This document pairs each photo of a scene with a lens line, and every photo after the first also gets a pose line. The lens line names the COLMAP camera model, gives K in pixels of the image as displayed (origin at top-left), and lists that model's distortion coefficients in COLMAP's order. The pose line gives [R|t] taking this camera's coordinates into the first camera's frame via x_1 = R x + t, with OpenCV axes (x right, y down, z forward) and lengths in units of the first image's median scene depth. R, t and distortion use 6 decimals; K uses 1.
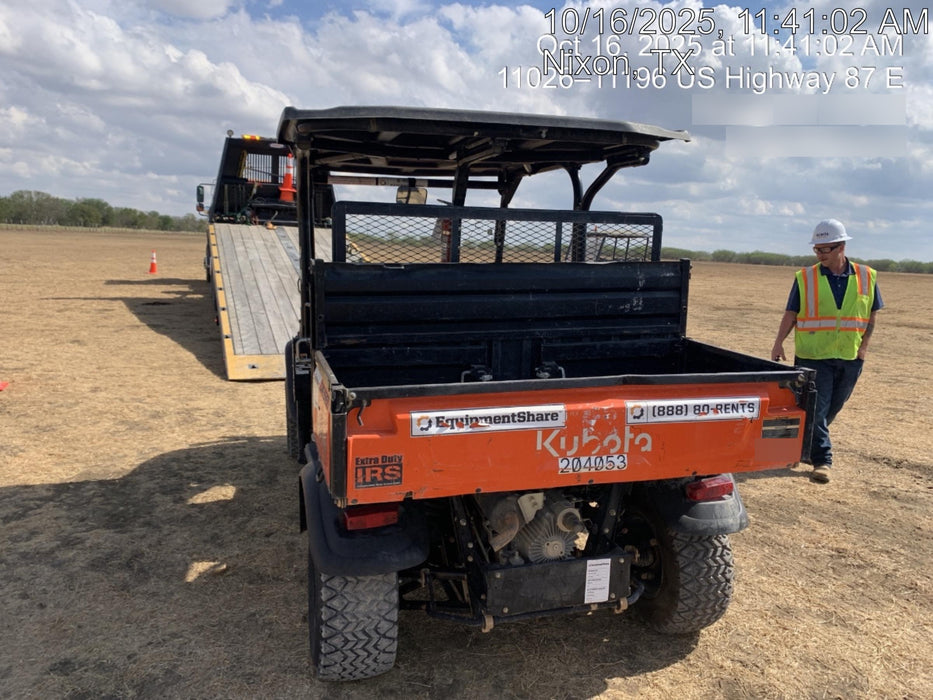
lens RADIAL K [[714.6, 0, 455.0], [0, 714.6, 352.4], [0, 0, 1]] dist [0.011300, -0.001095]
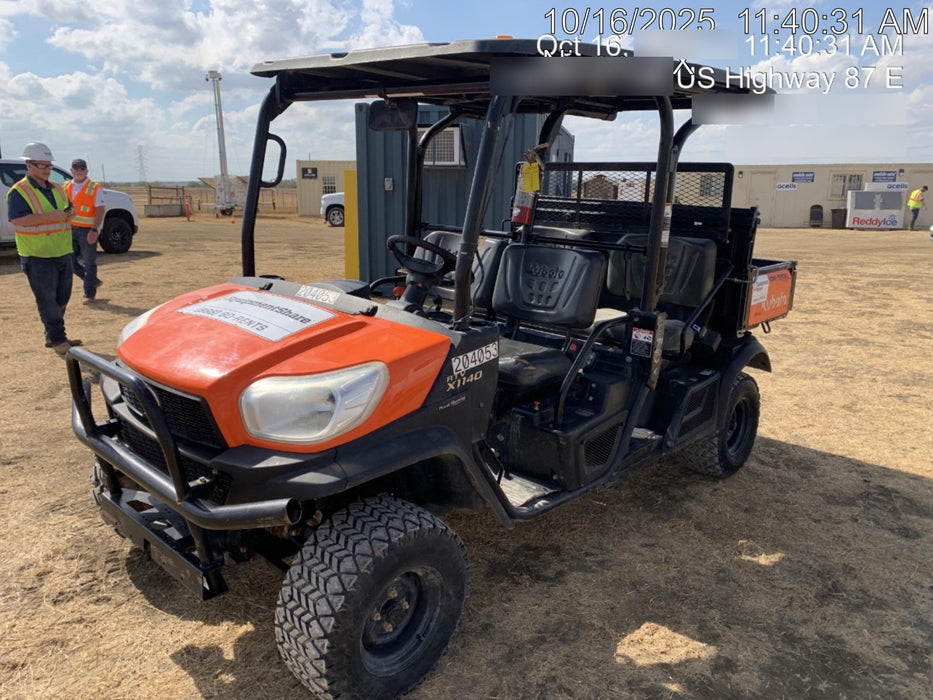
lens RADIAL K [[714.6, 0, 455.0], [0, 714.6, 352.4], [0, 0, 1]] dist [0.011300, -0.001095]
pose [[-0.516261, -0.246587, 0.820164, -1.117206], [0.123494, 0.926211, 0.356206, -0.438572], [-0.847481, 0.285180, -0.447714, 2.214721]]
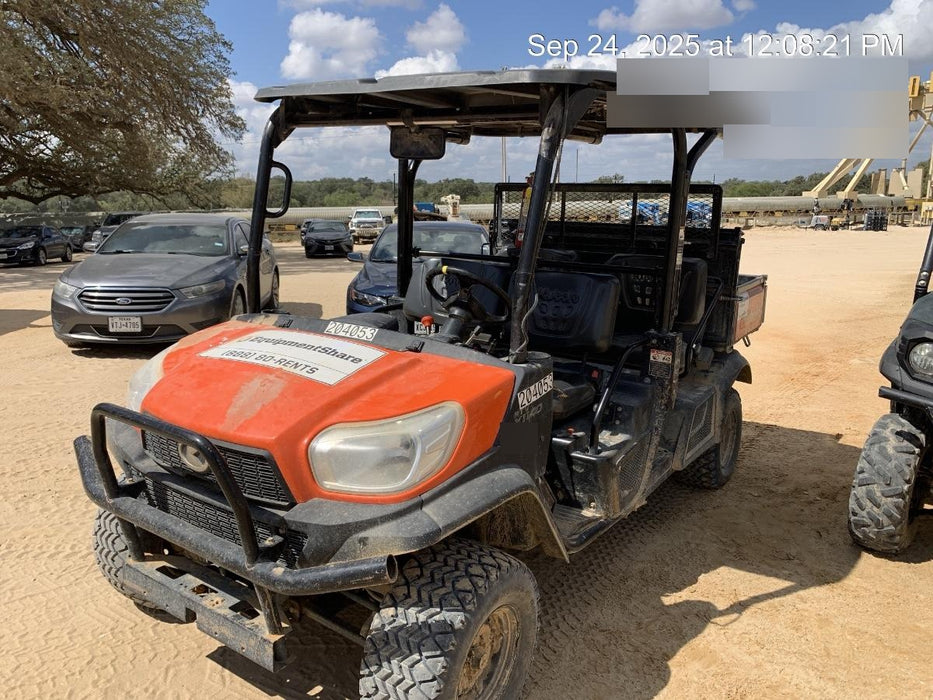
lens RADIAL K [[714.6, 0, 455.0], [0, 714.6, 352.4], [0, 0, 1]] dist [0.011300, -0.001095]
pose [[-0.635409, -0.203066, 0.744996, -0.961378], [0.116767, 0.928438, 0.352659, -0.476092], [-0.763296, 0.311074, -0.566226, 2.361583]]
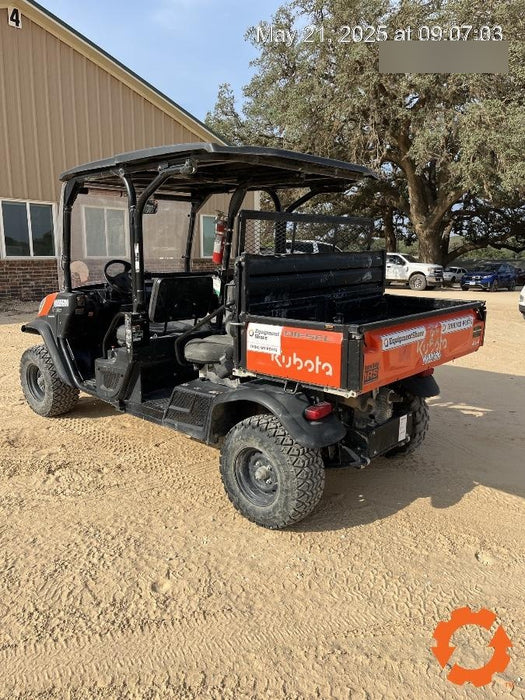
lens RADIAL K [[544.9, 0, 262.5], [0, 544.9, 350.0], [0, 0, 1]] dist [0.008369, 0.002051]
pose [[0.839148, -0.110700, 0.532518, -0.773884], [0.089869, 0.993831, 0.064981, 0.003212], [-0.536427, -0.006672, 0.843921, 0.036198]]
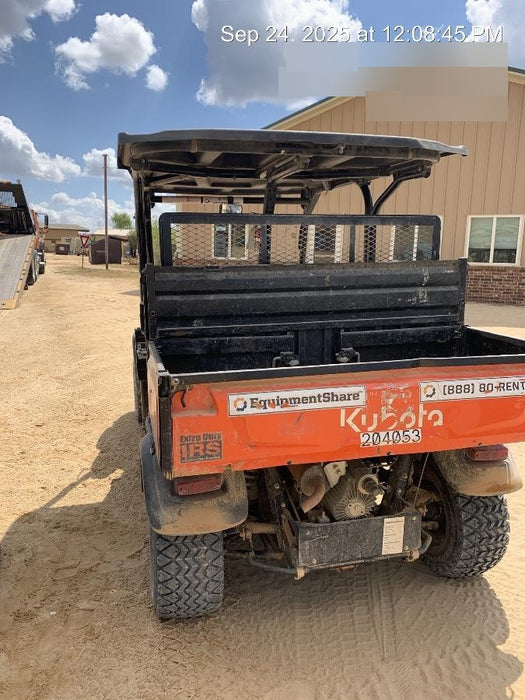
lens RADIAL K [[552.9, 0, 262.5], [0, 552.9, 350.0], [0, 0, 1]] dist [0.009015, 0.000593]
pose [[0.999768, -0.016726, -0.013559, 0.004349], [0.016946, 0.999724, 0.016243, 0.000102], [0.013283, -0.016469, 0.999776, 0.108472]]
